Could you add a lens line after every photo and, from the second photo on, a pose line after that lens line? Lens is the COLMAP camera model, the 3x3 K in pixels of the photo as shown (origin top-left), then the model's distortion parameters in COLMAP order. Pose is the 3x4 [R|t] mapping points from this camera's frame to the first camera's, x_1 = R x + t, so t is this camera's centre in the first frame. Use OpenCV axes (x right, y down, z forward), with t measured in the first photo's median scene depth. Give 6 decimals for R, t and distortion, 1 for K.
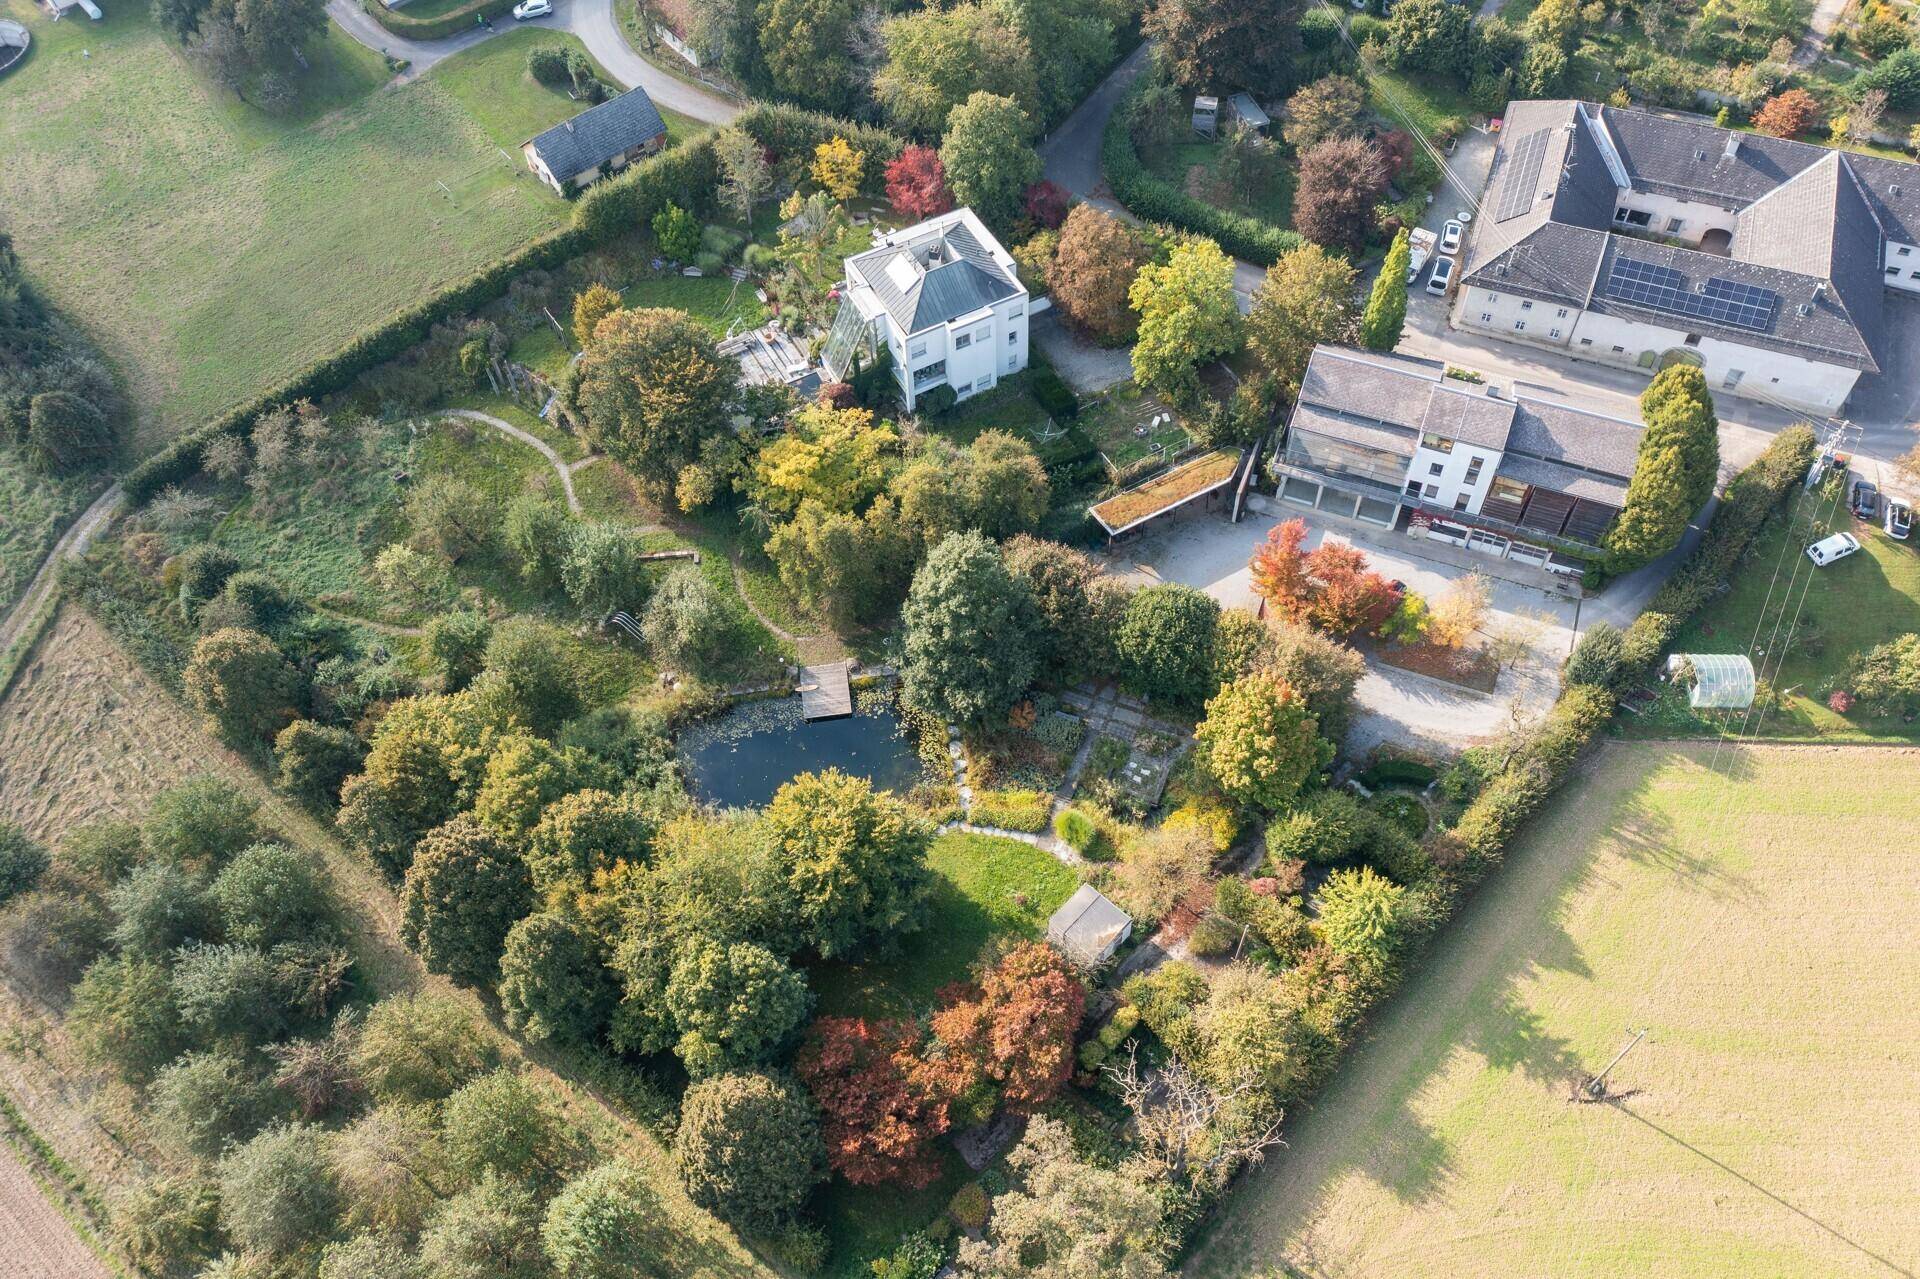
lens RADIAL K [[1492.1, 0, 957.3], [0, 1492.1, 644.2], [0, 0, 1]] dist [-0.000150, 0.001280]
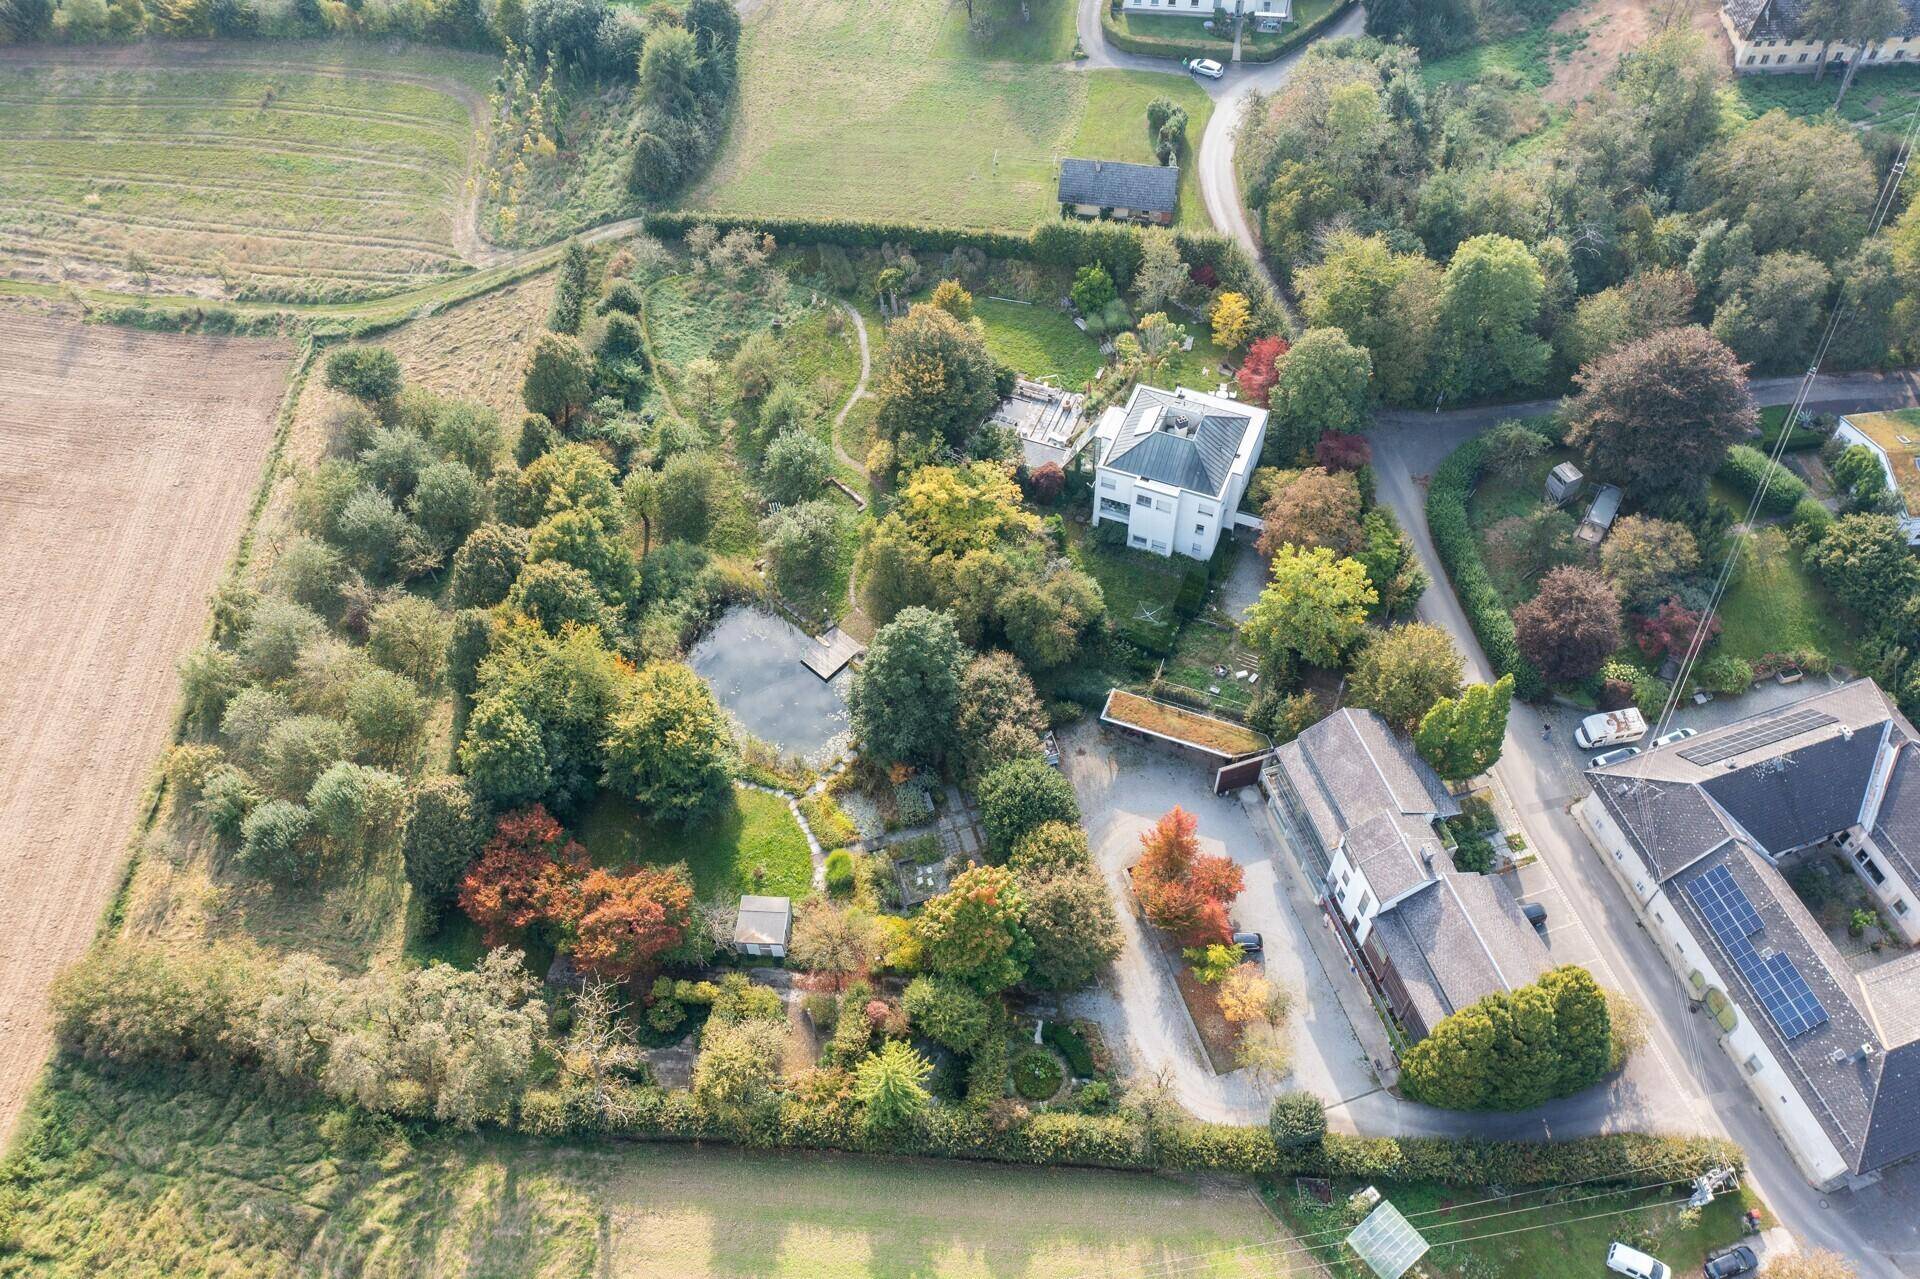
lens RADIAL K [[1492.1, 0, 957.3], [0, 1492.1, 644.2], [0, 0, 1]] dist [-0.000150, 0.001280]
pose [[0.637374, 0.632229, -0.440500, 0.493723], [-0.622919, 0.759259, 0.188408, -0.259750], [0.453570, 0.154310, 0.877760, -0.002985]]
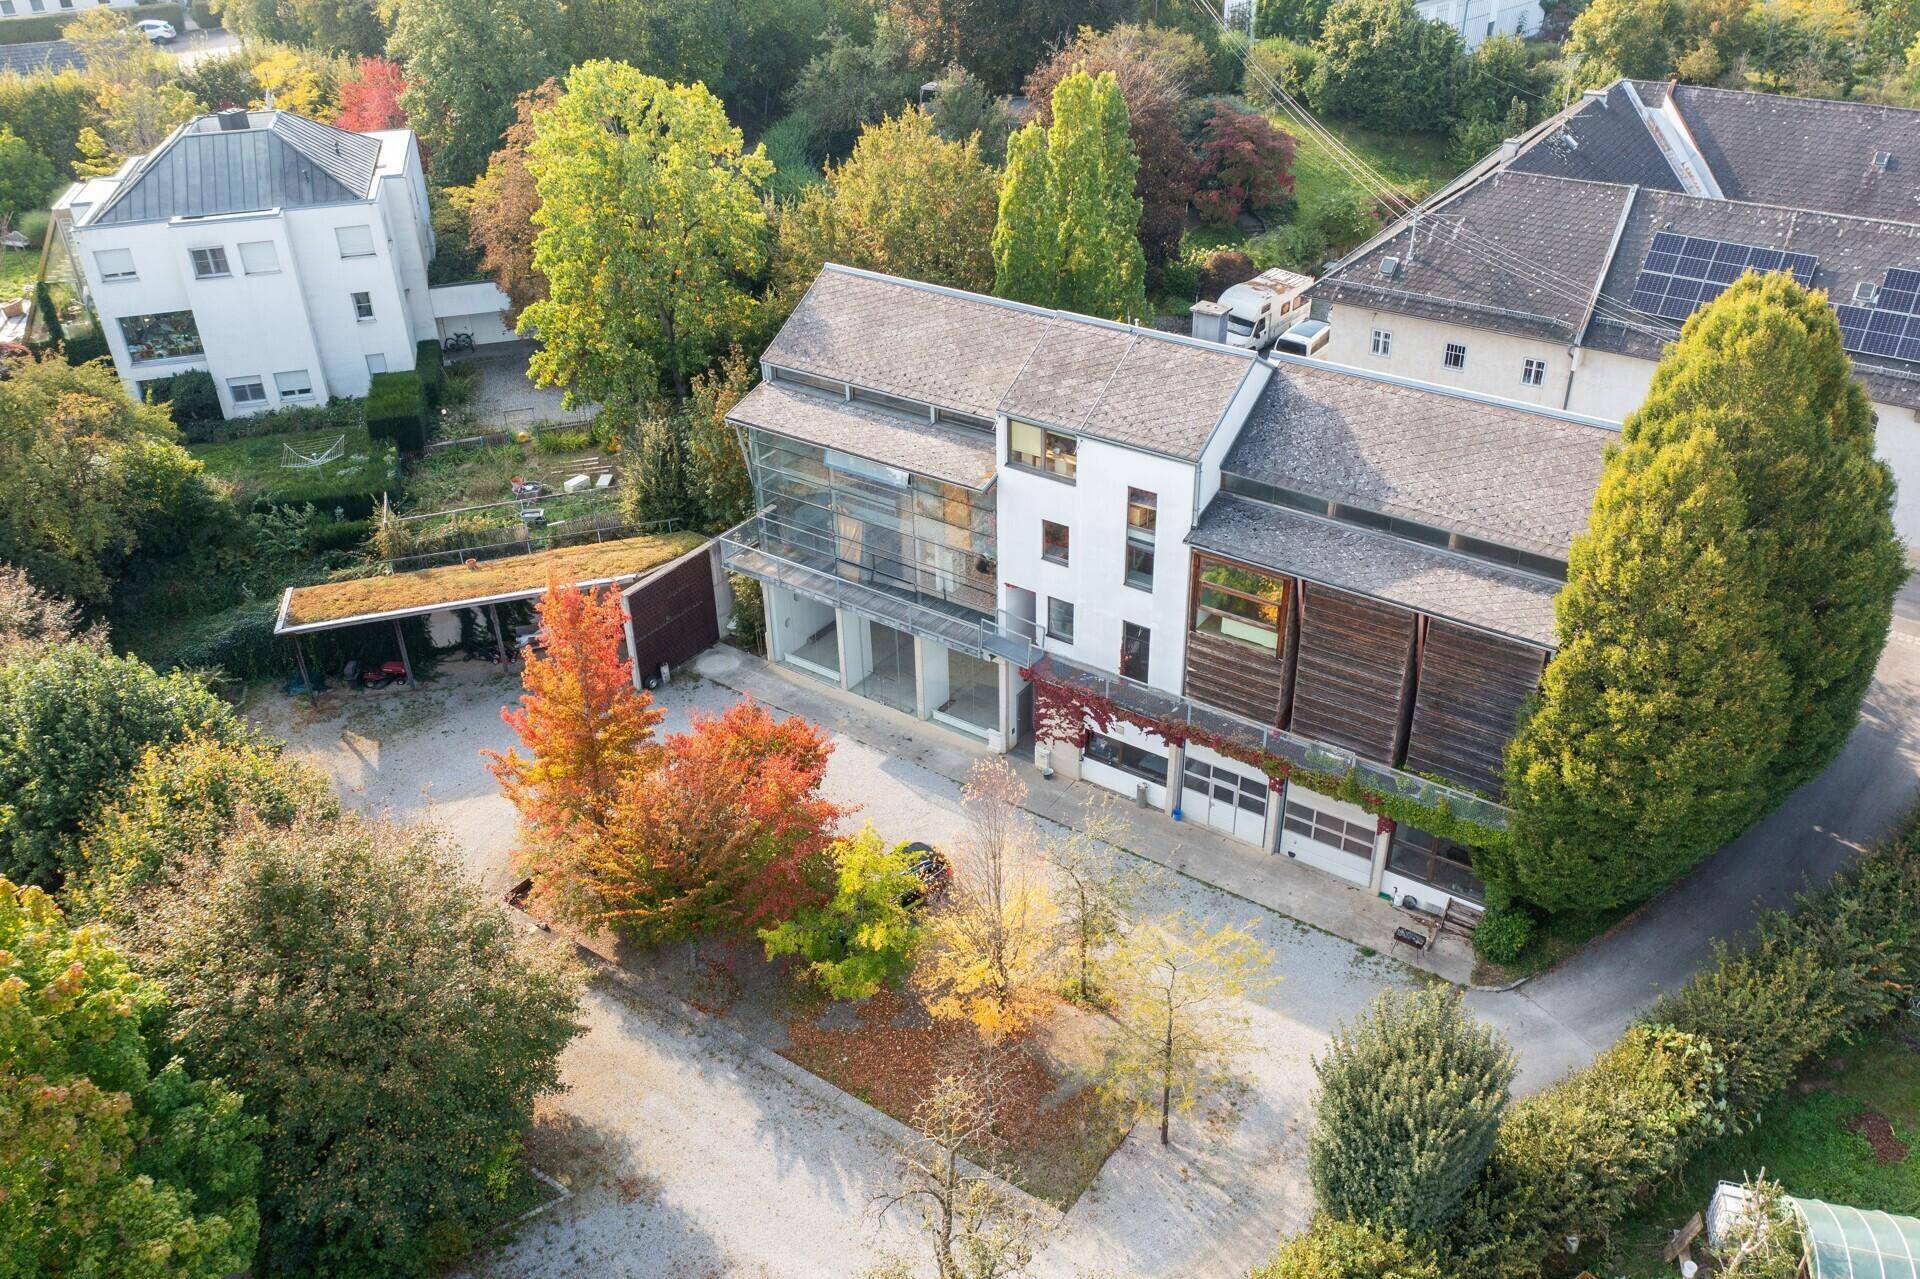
lens RADIAL K [[1522.9, 0, 950.0], [0, 1522.9, 637.2], [0, 0, 1]] dist [-0.006688, -0.005992]
pose [[0.972595, 0.128707, -0.193631, 0.370684], [-0.192257, 0.913532, -0.358463, 0.040756], [0.130751, 0.385867, 0.913242, 0.669638]]
